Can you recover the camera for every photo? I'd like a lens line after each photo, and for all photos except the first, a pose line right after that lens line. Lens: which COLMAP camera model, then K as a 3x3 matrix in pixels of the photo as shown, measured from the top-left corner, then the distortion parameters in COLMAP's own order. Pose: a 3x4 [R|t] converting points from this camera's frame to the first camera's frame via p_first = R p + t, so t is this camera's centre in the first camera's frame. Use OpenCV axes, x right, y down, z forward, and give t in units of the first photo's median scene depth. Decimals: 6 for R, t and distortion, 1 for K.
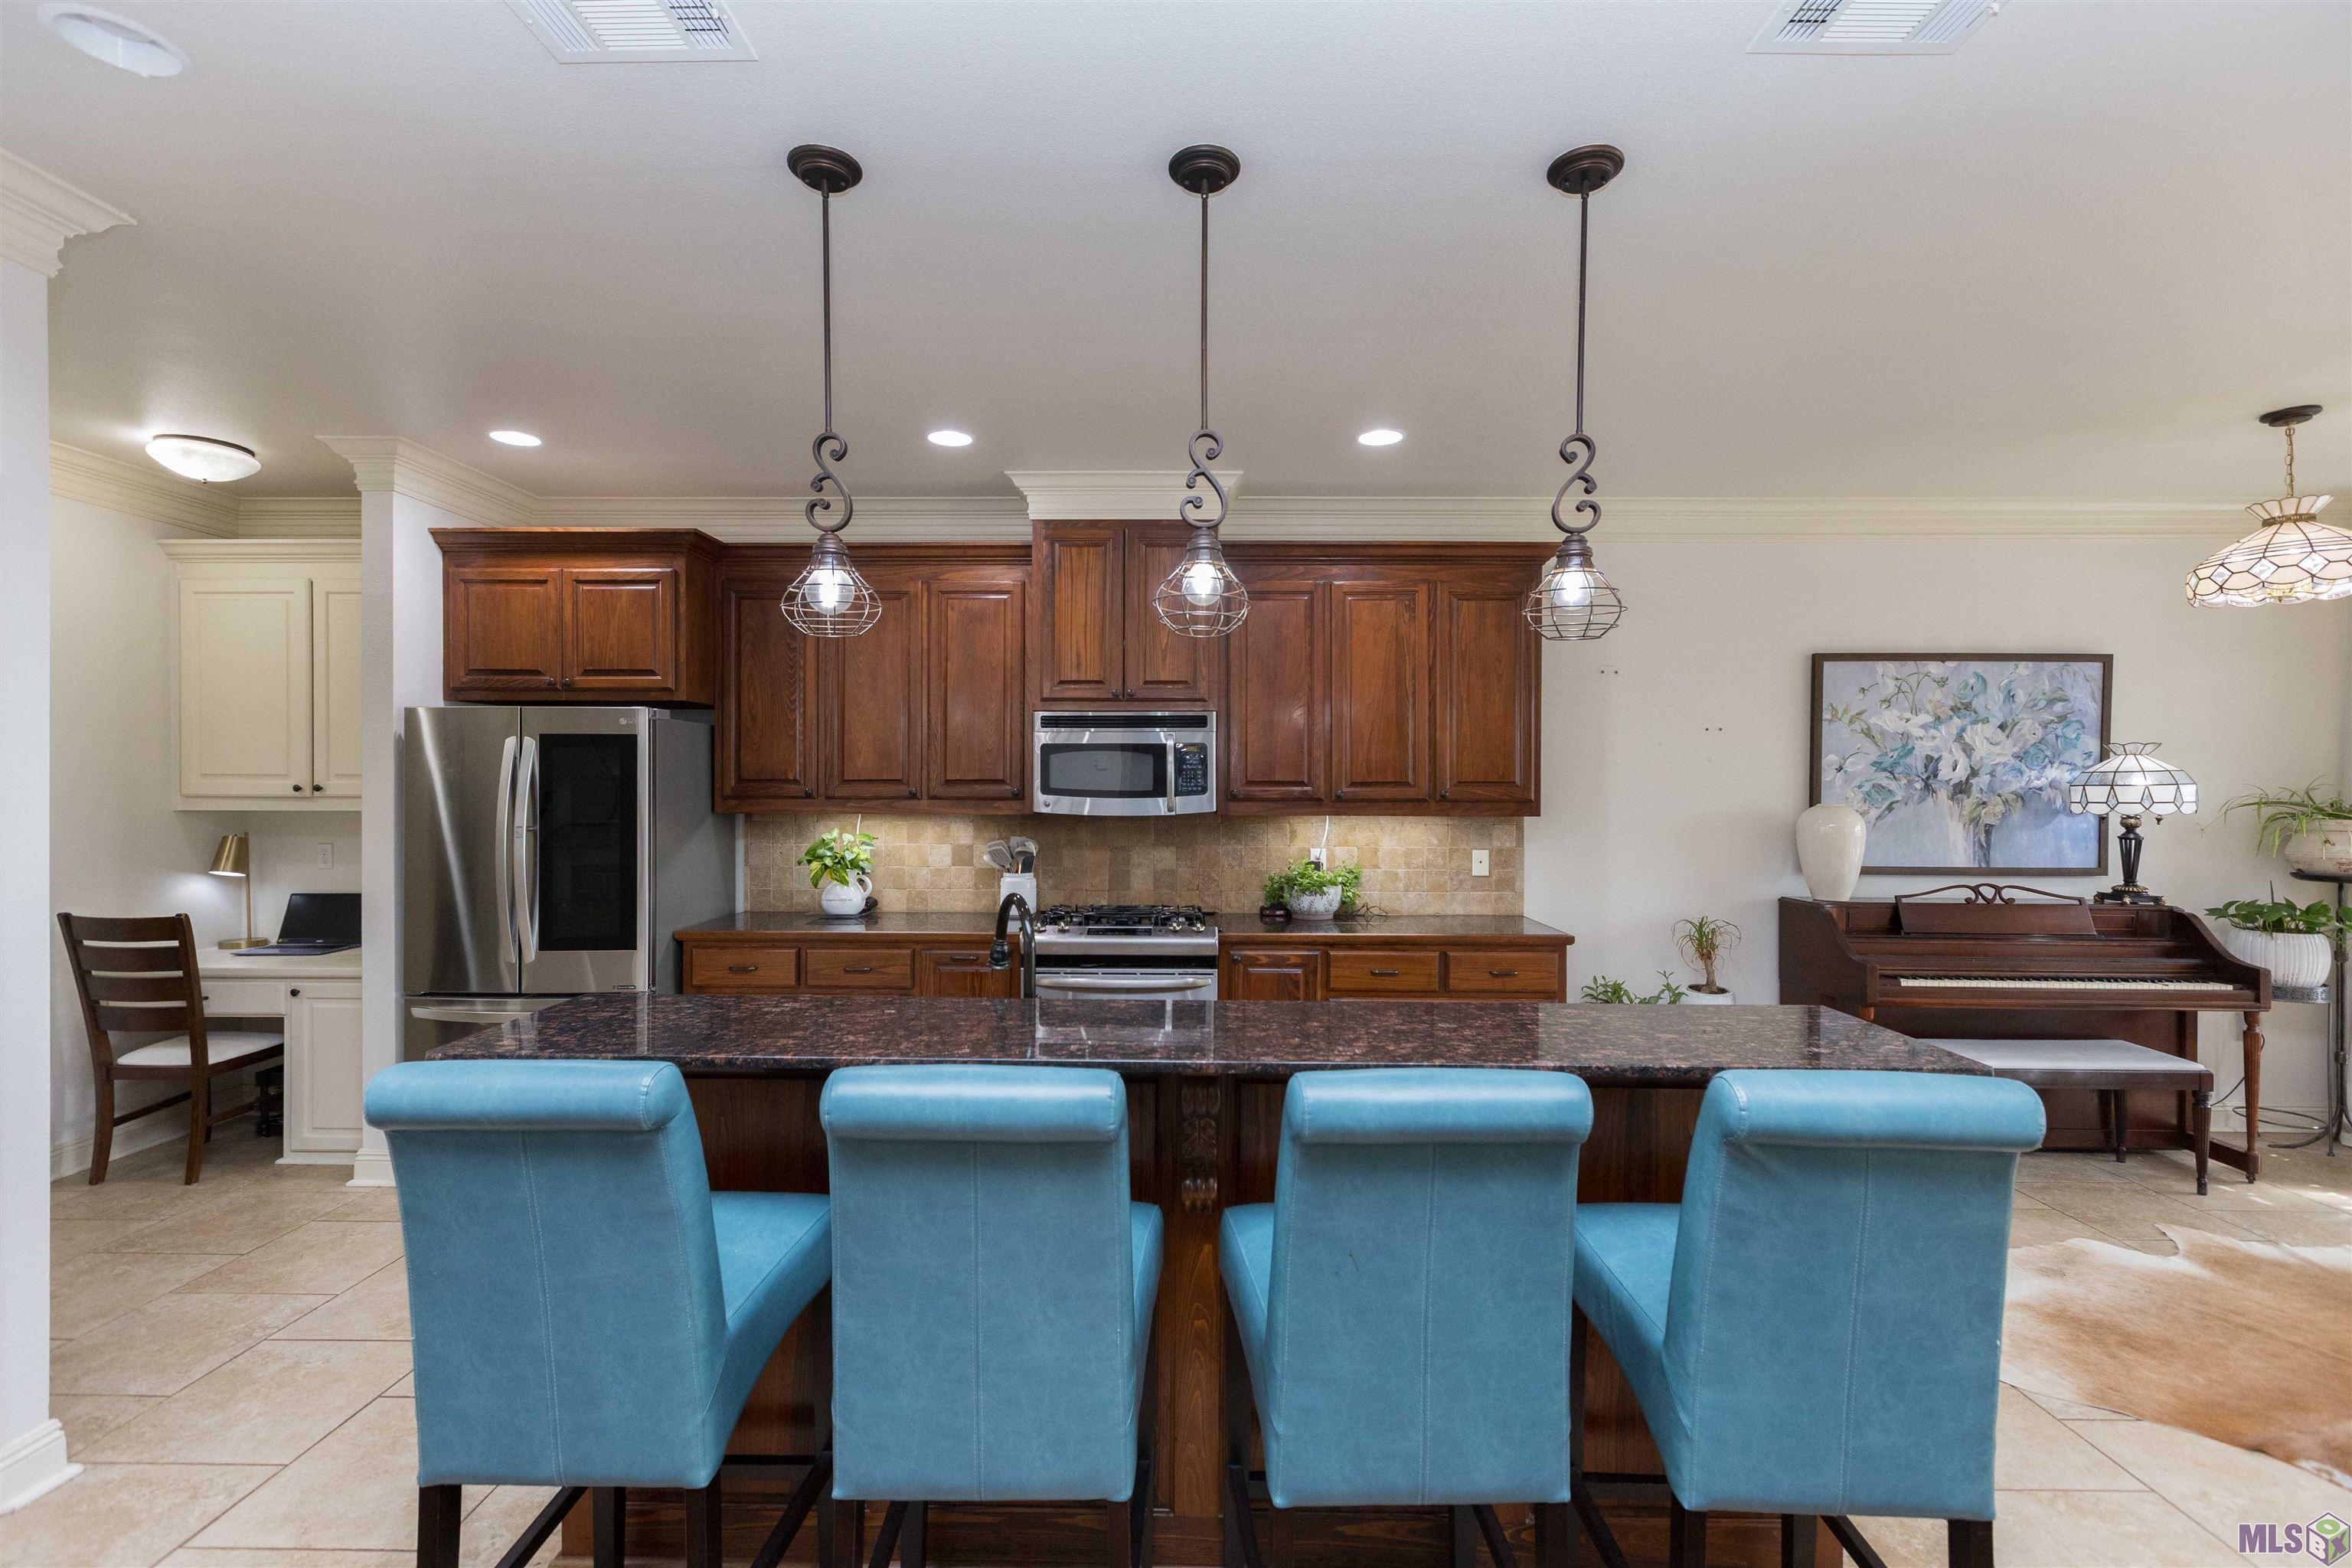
lens RADIAL K [[1051.7, 0, 1177.8], [0, 1051.7, 780.6], [0, 0, 1]] dist [0.001792, 0.001046]
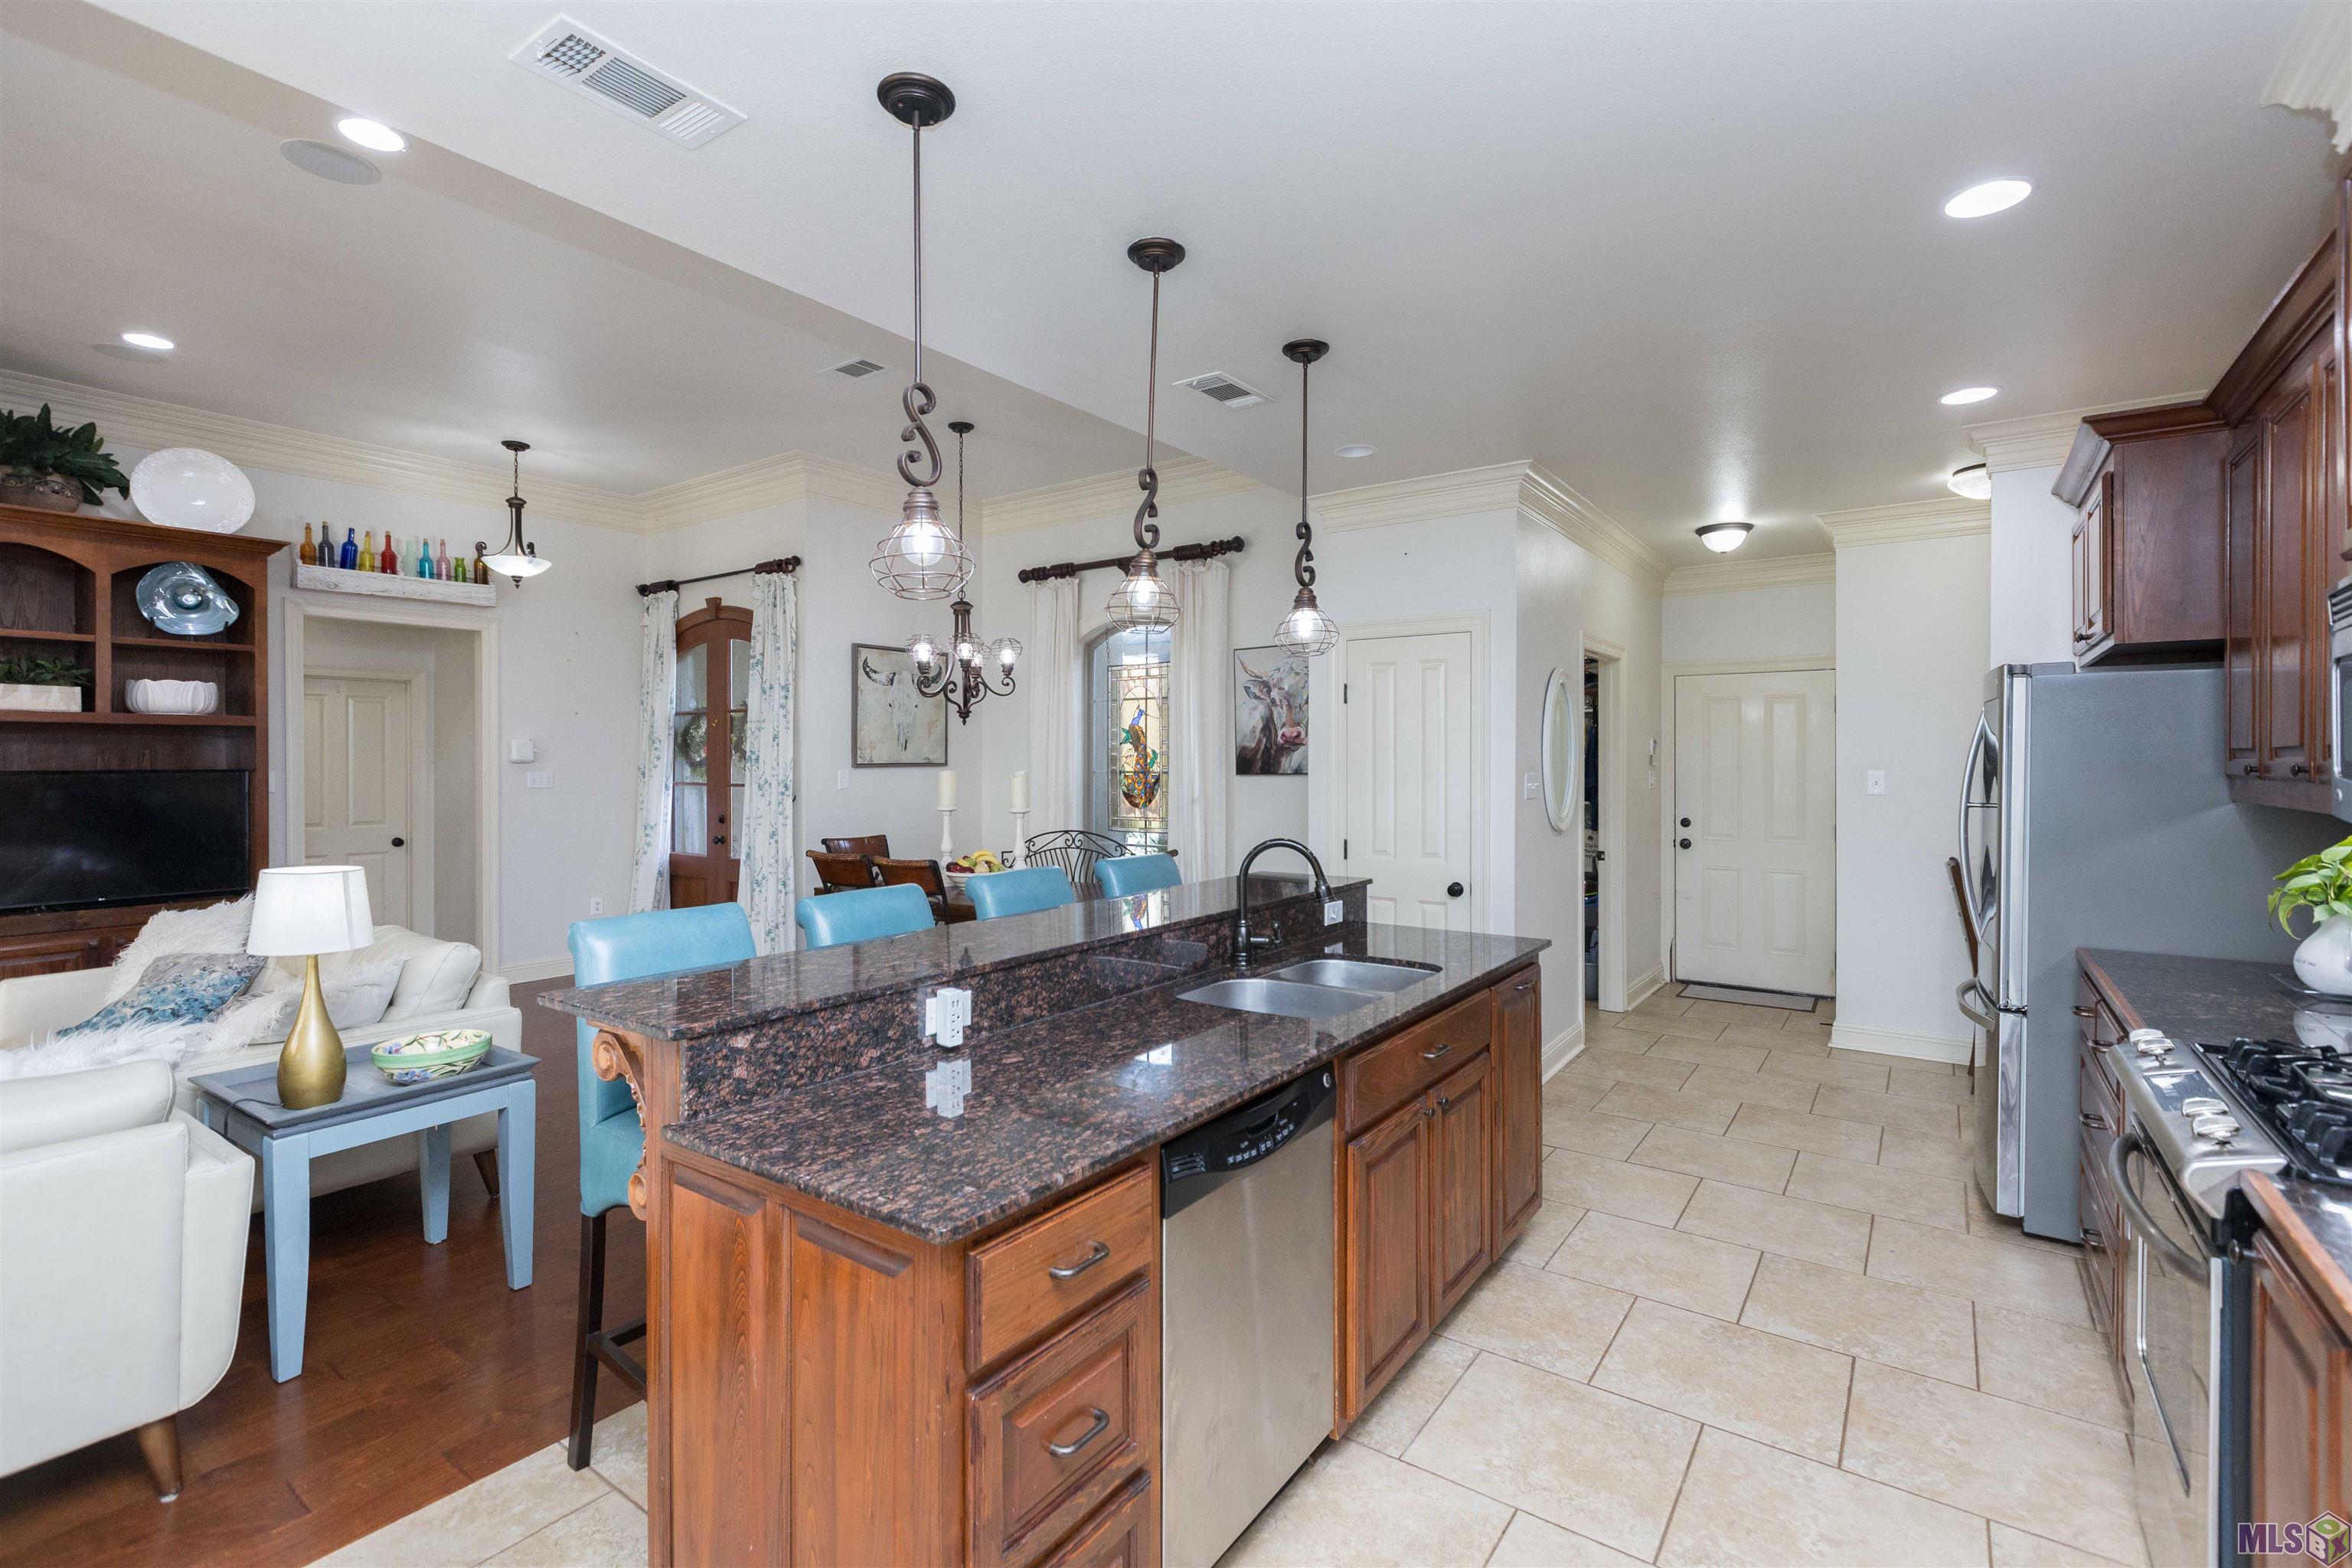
lens RADIAL K [[1058.3, 0, 1182.7], [0, 1058.3, 763.0], [0, 0, 1]] dist [-0.003045, 0.004980]
pose [[-0.569591, -0.001783, -0.821926, 0.482084], [-0.002263, 0.999997, -0.000601, 0.008936], [0.821925, 0.001518, -0.569593, 0.814367]]
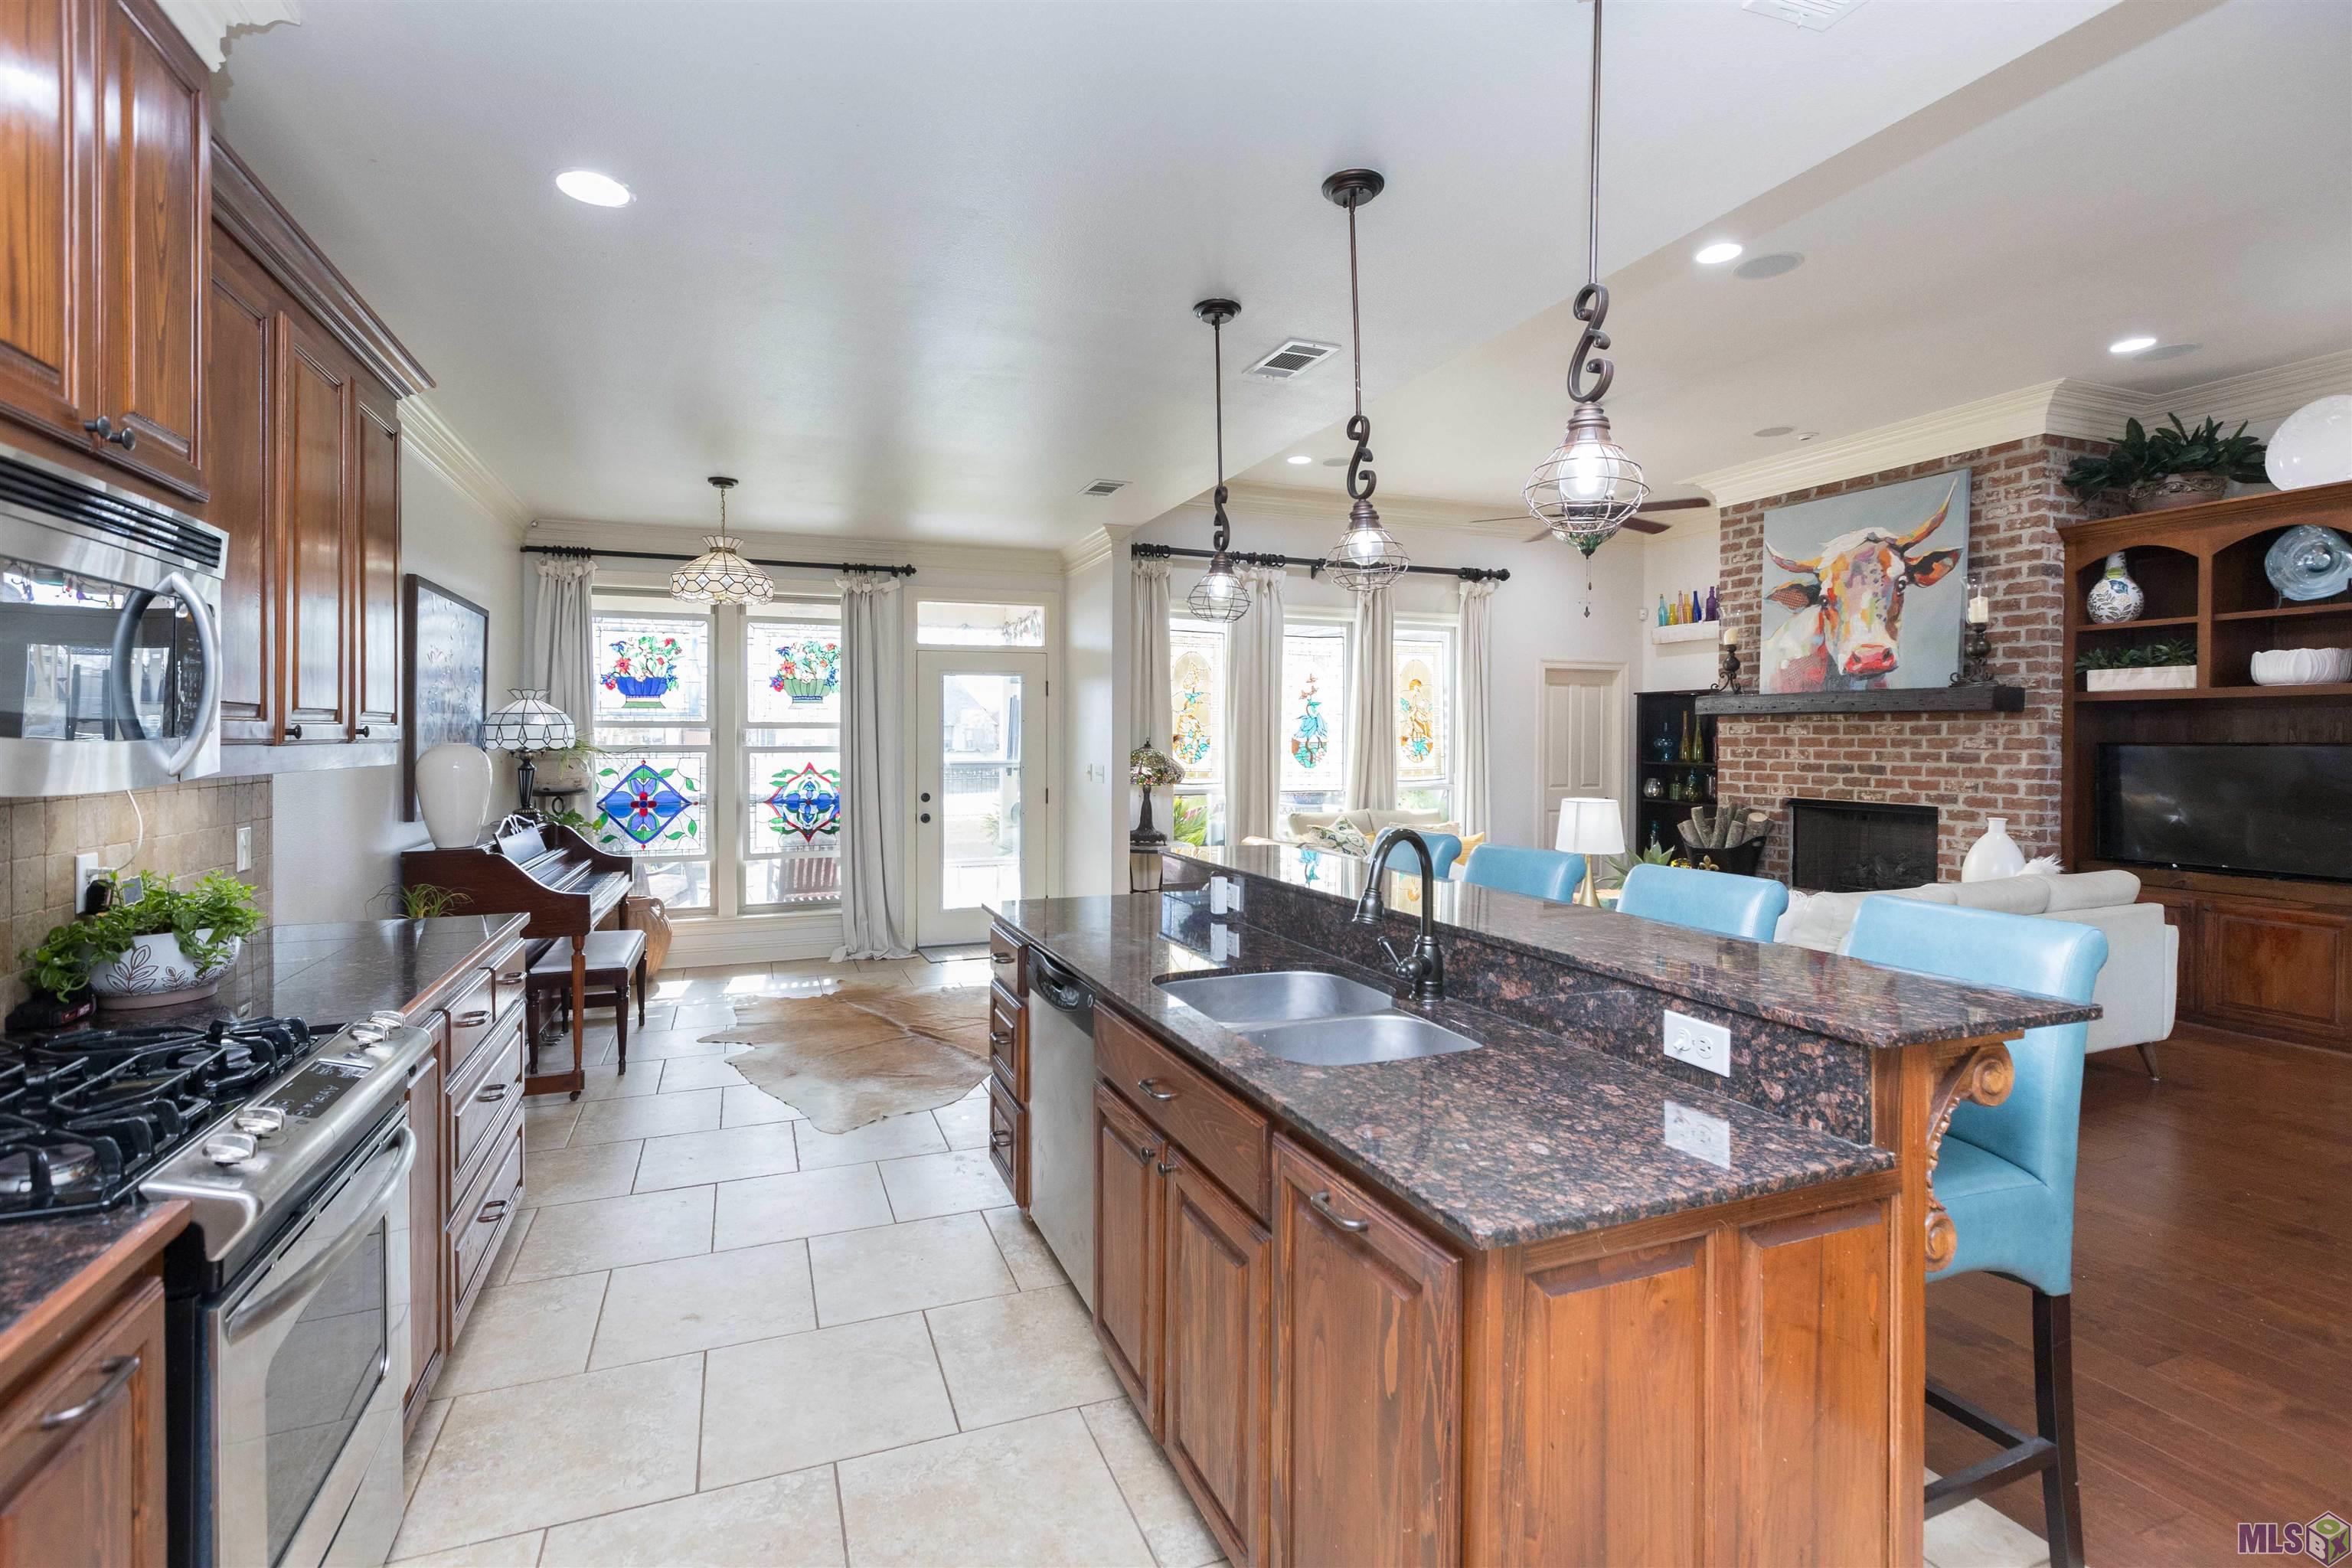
lens RADIAL K [[1064.4, 0, 1146.0], [0, 1064.4, 736.5], [0, 0, 1]] dist [0.010225, -0.000439]
pose [[-0.367452, -0.002985, 0.930038, -0.472502], [-0.003087, 0.999993, 0.001990, 0.012967], [-0.930037, -0.002140, -0.367458, 0.774296]]
